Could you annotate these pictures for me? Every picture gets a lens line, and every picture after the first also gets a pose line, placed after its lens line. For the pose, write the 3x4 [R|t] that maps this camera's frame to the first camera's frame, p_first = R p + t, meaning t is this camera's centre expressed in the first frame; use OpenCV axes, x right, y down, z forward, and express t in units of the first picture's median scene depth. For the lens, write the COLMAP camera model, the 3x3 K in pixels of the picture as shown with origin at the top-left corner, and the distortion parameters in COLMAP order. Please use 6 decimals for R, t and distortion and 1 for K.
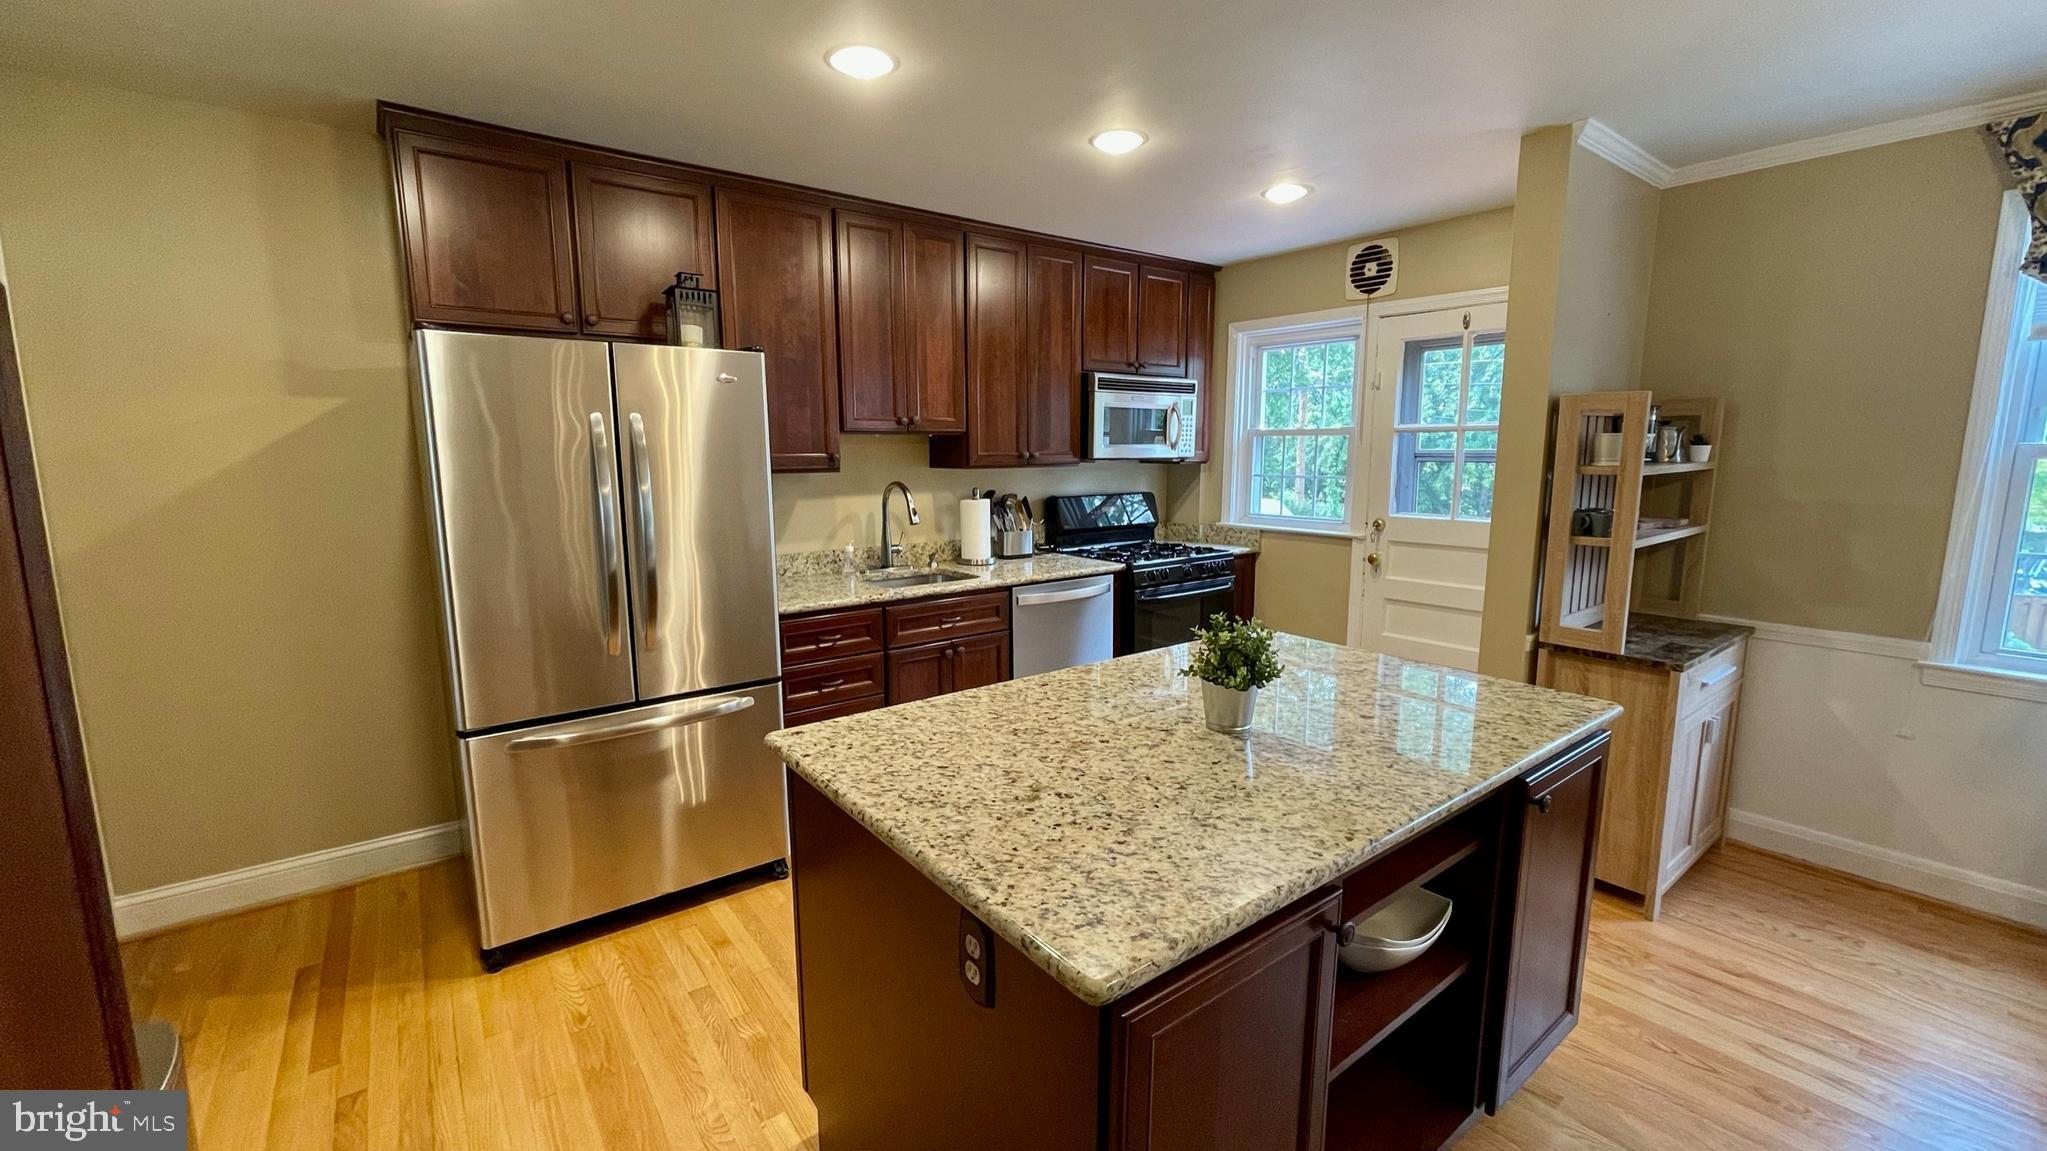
lens RADIAL K [[825.0, 0, 1010.9], [0, 825.0, 566.6], [0, 0, 1]] dist [-0.002288, 0.001863]
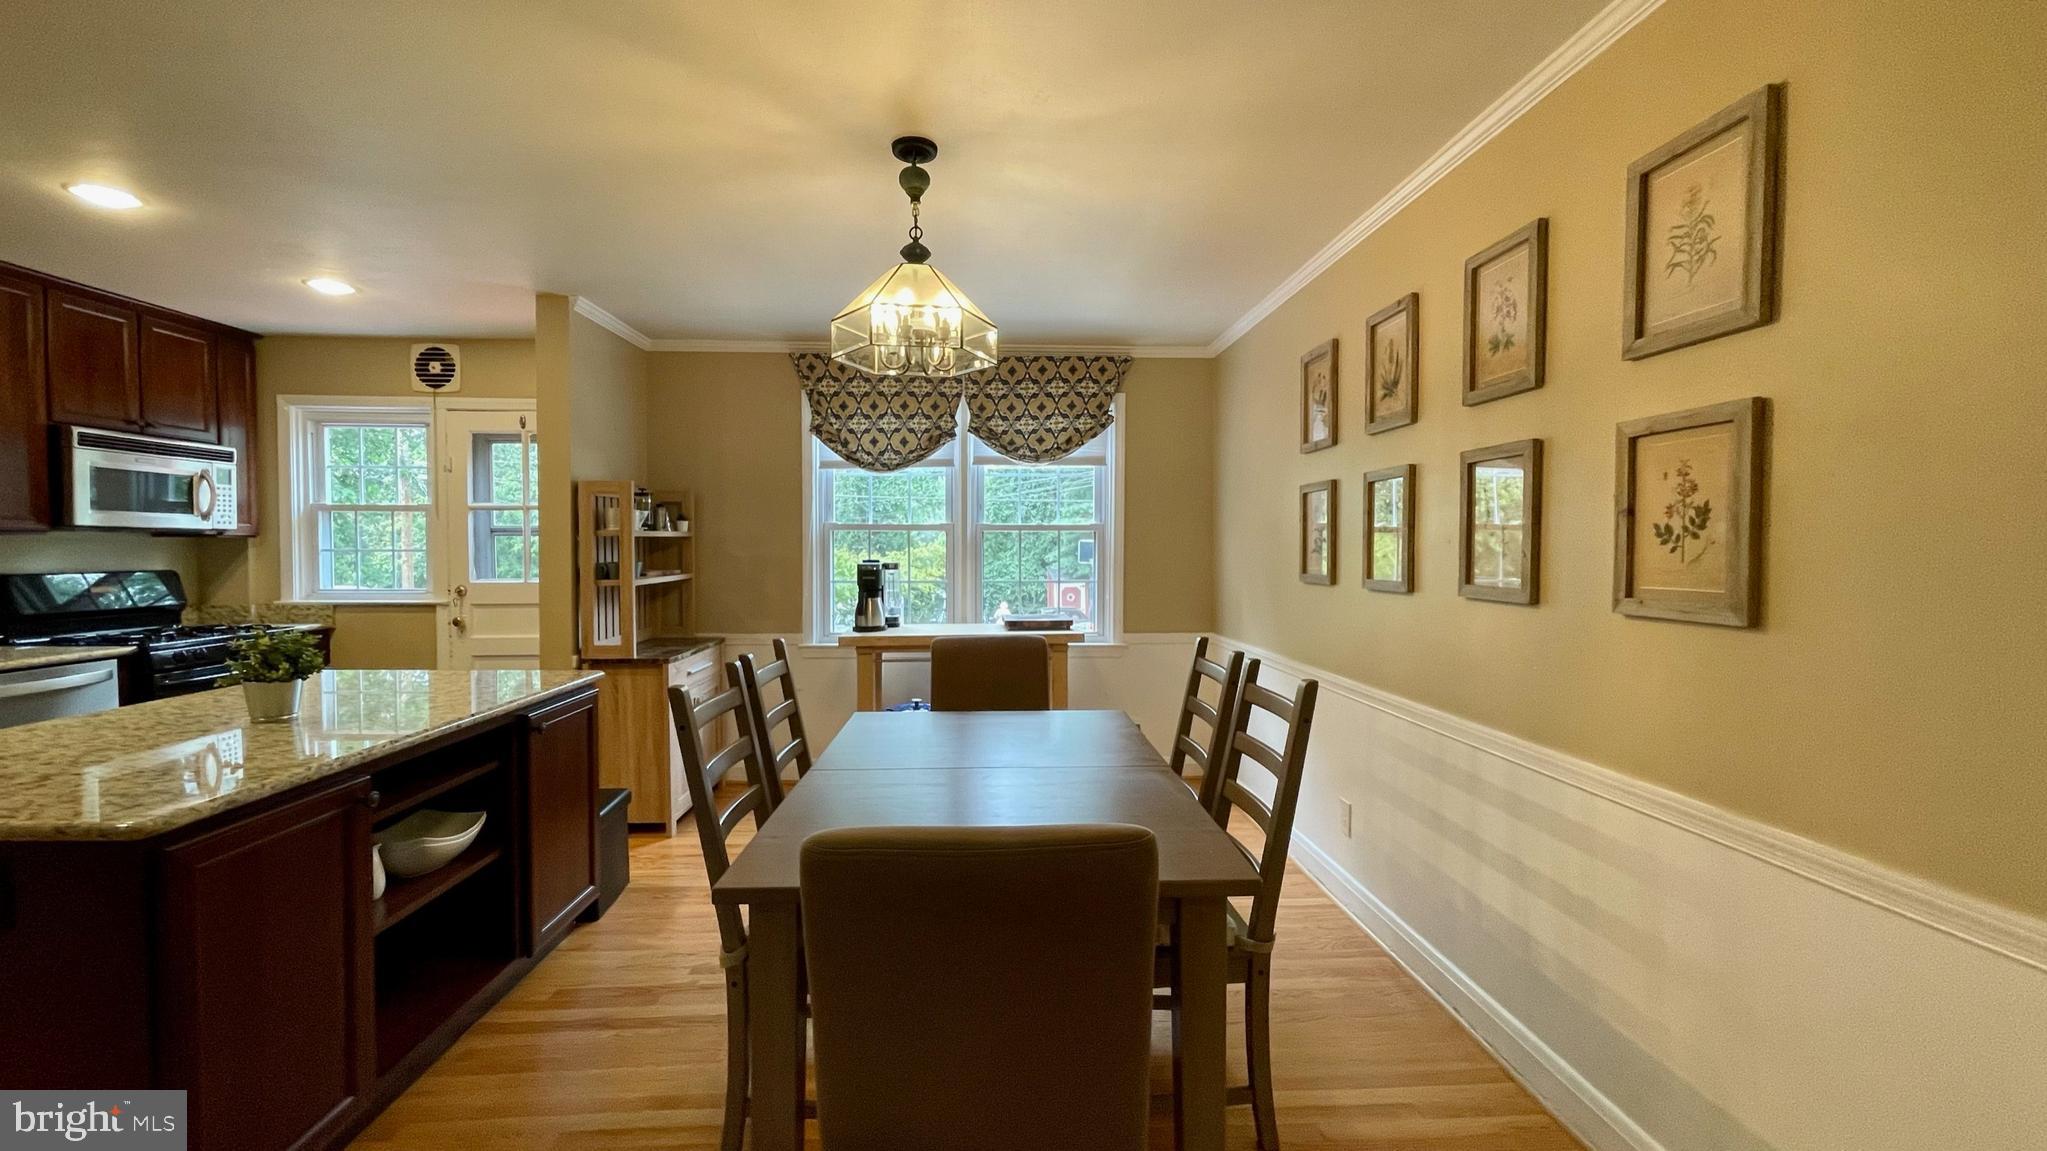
lens RADIAL K [[825.0, 0, 1016.7], [0, 825.0, 568.0], [0, 0, 1]] dist [-0.002288, 0.001863]
pose [[0.568985, -0.017544, 0.822161, -0.050802], [0.115430, 0.991578, -0.058725, 0.079647], [-0.814207, 0.128316, 0.566218, -0.282645]]
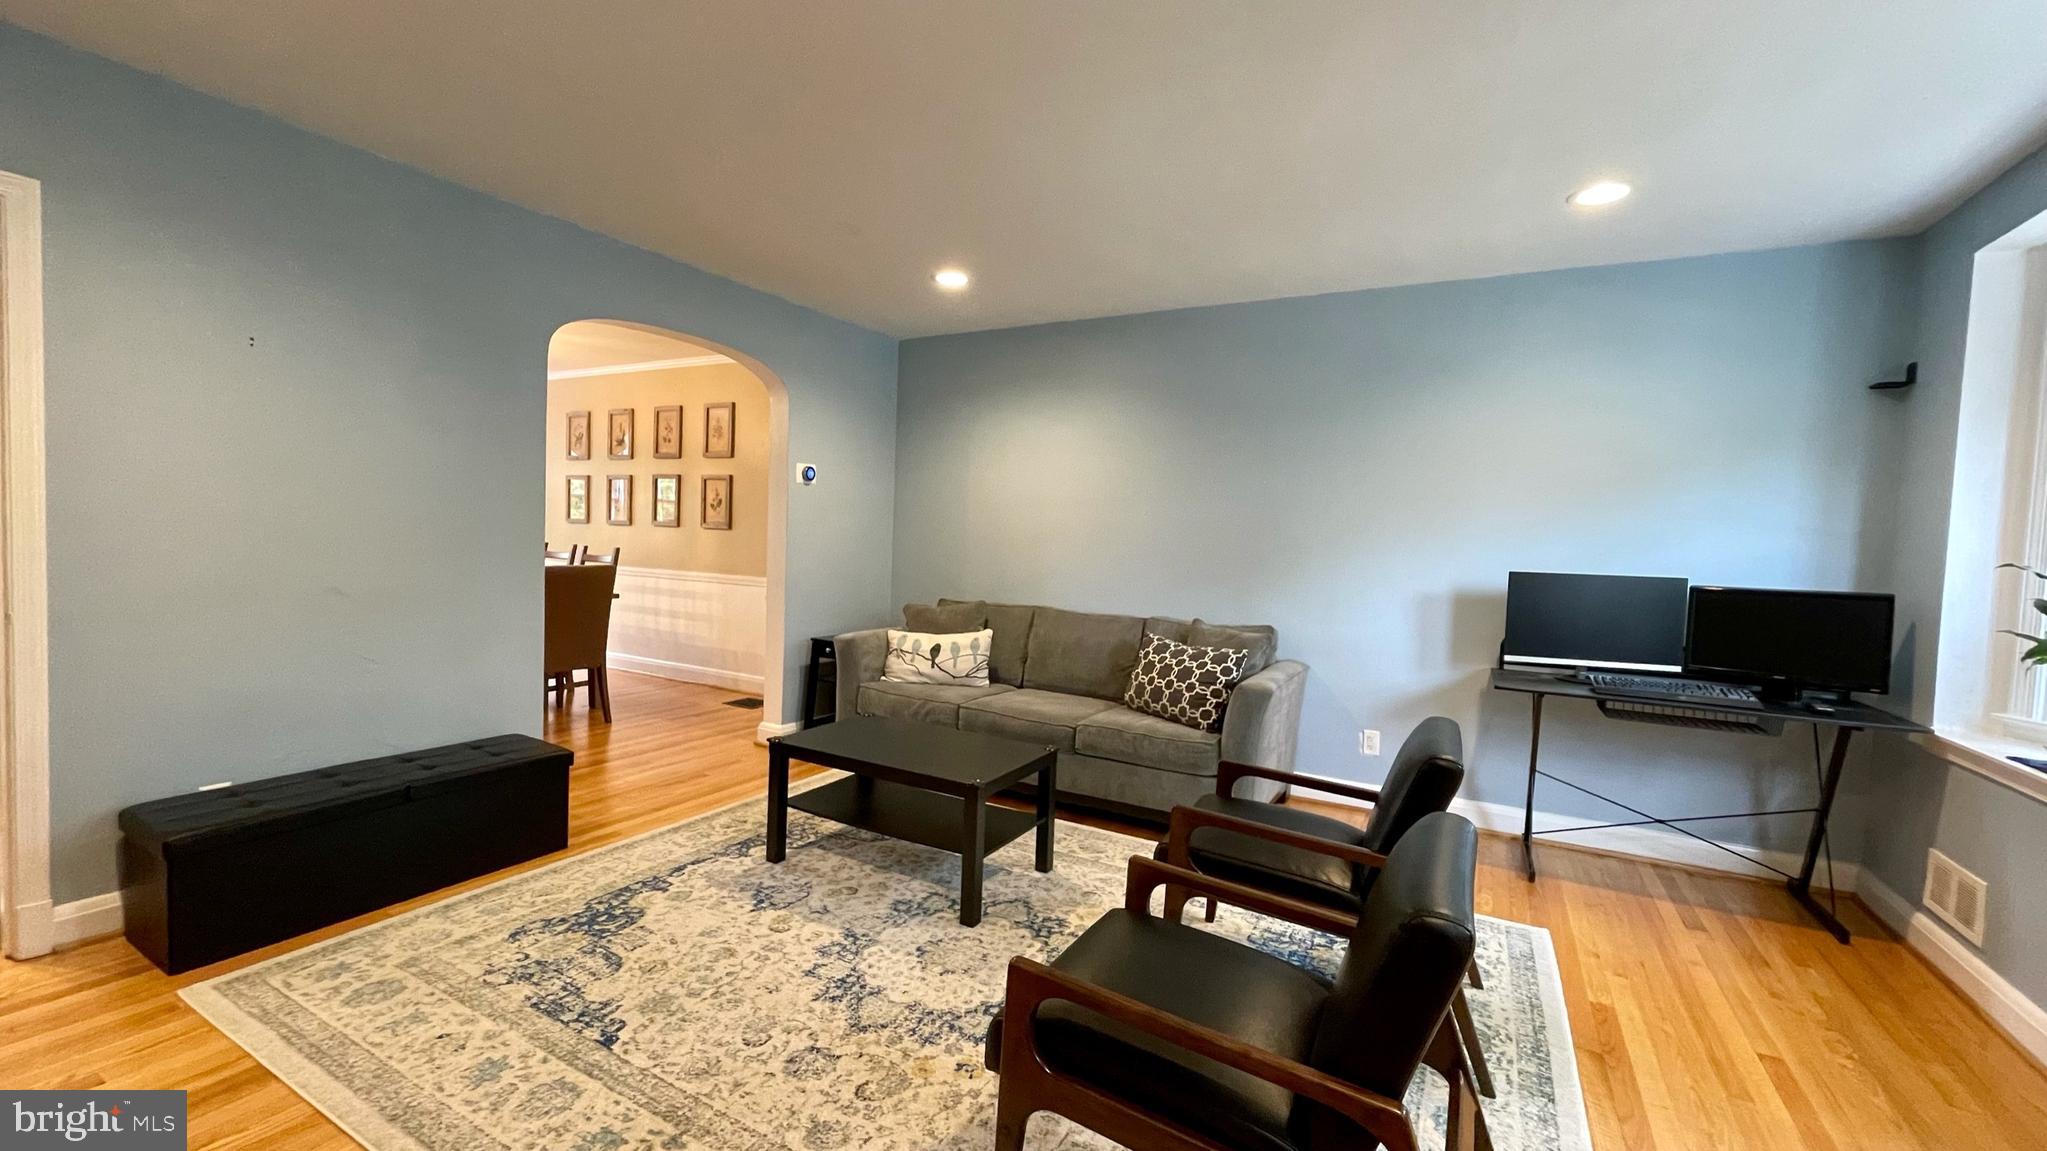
lens RADIAL K [[825.0, 0, 1014.4], [0, 825.0, 574.9], [0, 0, 1]] dist [-0.002288, 0.001863]
pose [[-0.389716, -0.057724, 0.919124, -1.329577], [0.097405, 0.989852, 0.103467, 0.101705], [-0.915769, 0.129850, -0.380139, -0.222309]]
